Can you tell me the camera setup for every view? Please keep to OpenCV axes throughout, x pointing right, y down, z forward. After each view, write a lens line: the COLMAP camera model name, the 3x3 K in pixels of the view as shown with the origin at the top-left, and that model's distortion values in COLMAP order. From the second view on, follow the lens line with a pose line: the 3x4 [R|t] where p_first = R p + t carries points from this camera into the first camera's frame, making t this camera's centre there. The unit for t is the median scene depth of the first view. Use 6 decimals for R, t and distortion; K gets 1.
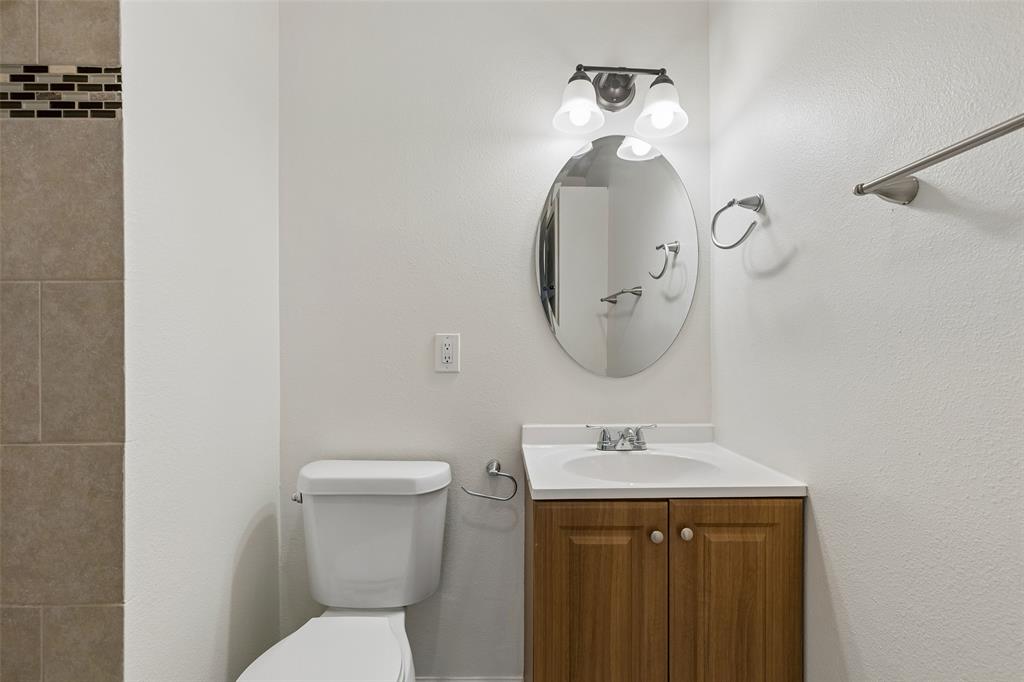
lens RADIAL K [[463.6, 0, 511.9], [0, 463.6, 346.3], [0, 0, 1]] dist [0.007009, -0.000090]
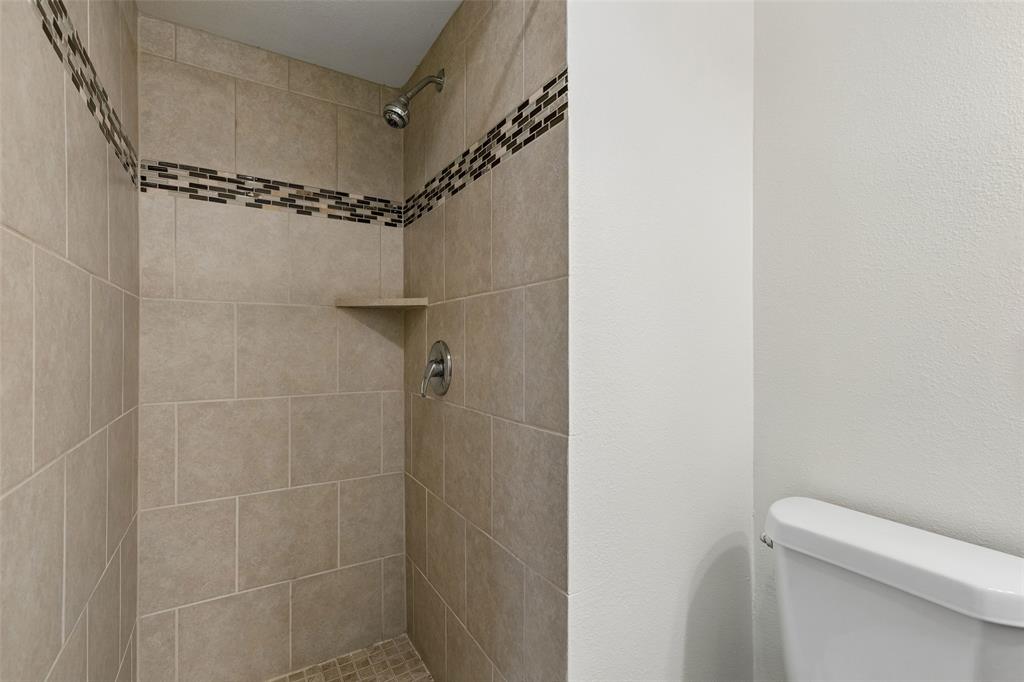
lens RADIAL K [[463.6, 0, 509.0], [0, 463.6, 343.9], [0, 0, 1]] dist [0.007009, -0.000090]
pose [[0.498739, 0.002376, -0.866749, -0.019974], [0.003739, 0.999981, 0.004893, 0.000635], [0.866744, -0.005681, 0.498721, 0.383455]]
